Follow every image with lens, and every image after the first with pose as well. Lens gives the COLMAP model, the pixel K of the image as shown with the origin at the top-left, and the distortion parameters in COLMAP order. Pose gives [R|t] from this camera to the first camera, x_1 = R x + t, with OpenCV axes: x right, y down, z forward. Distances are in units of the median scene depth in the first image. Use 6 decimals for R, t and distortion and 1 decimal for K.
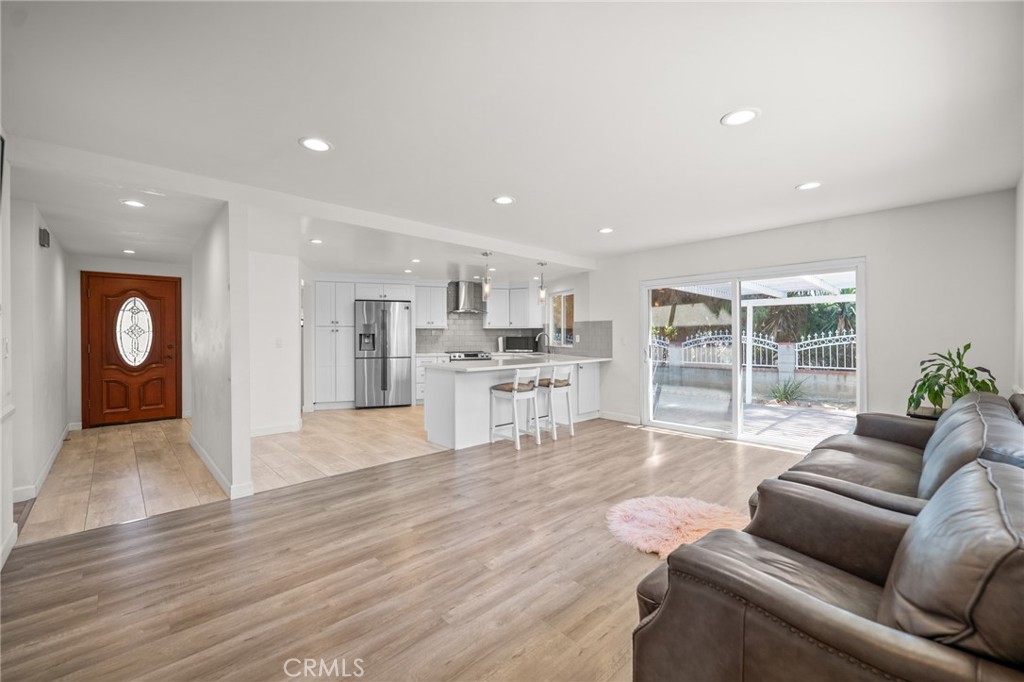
lens RADIAL K [[417.3, 0, 513.8], [0, 417.3, 336.3], [0, 0, 1]] dist [0.003021, -0.000699]
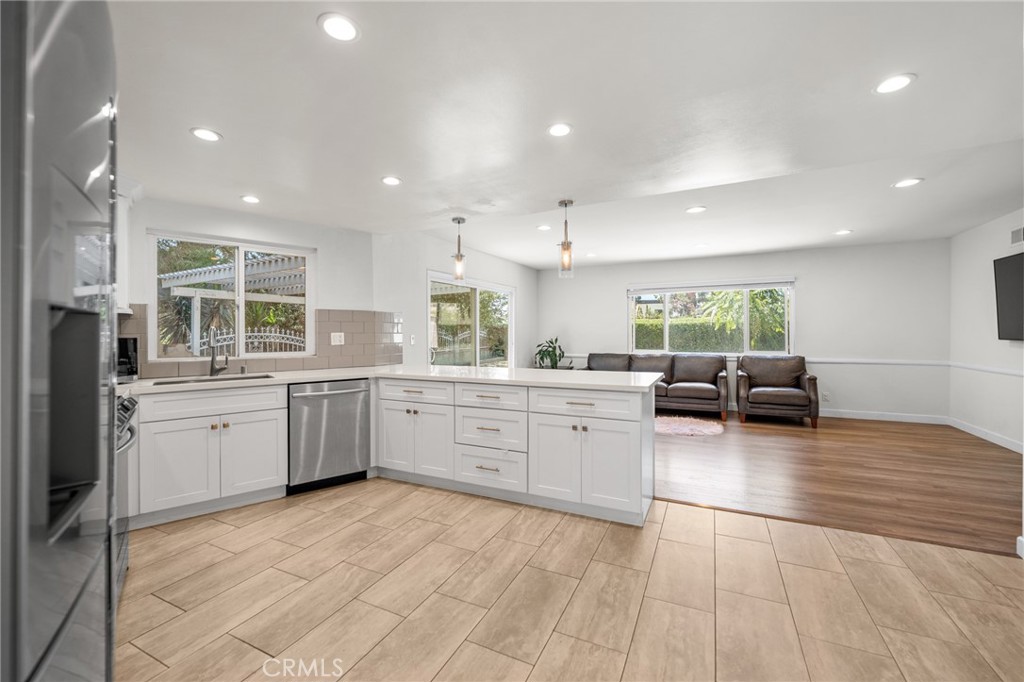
lens RADIAL K [[417.3, 0, 510.5], [0, 417.3, 333.6], [0, 0, 1]] dist [0.003021, -0.000699]
pose [[-0.345454, 0.002456, 0.938432, -0.480686], [0.009785, 0.999952, 0.000985, -0.000026], [-0.938385, 0.009523, -0.345461, 0.989703]]
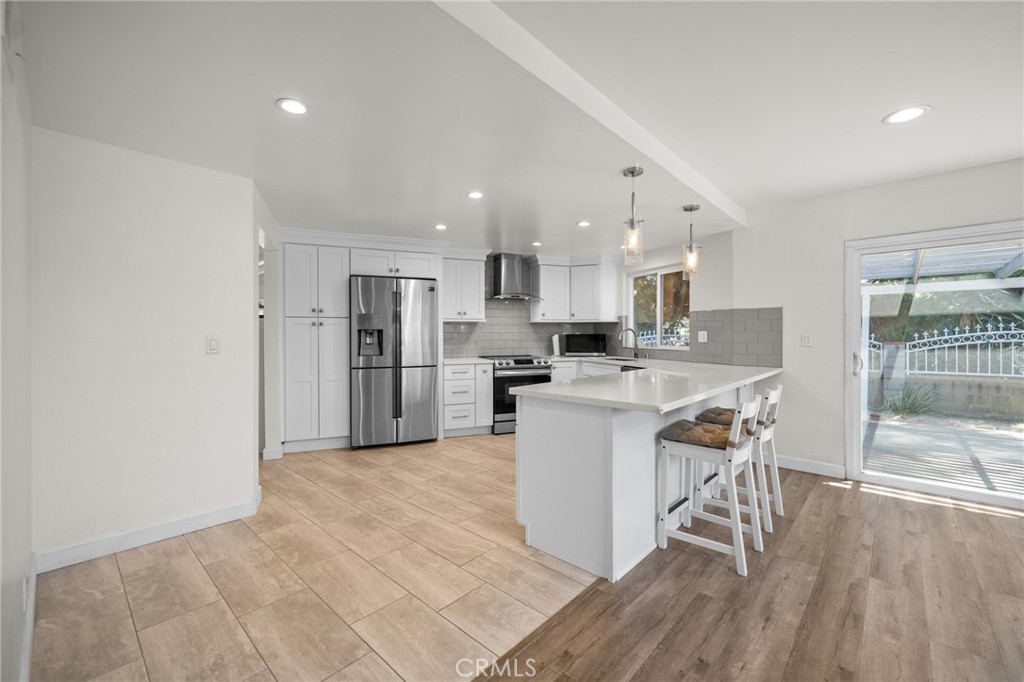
lens RADIAL K [[417.3, 0, 514.8], [0, 417.3, 338.7], [0, 0, 1]] dist [0.003021, -0.000699]
pose [[0.997565, -0.000993, 0.069735, -0.186438], [0.000393, 0.999963, 0.008620, 0.003017], [-0.069741, -0.008571, 0.997528, 0.377301]]
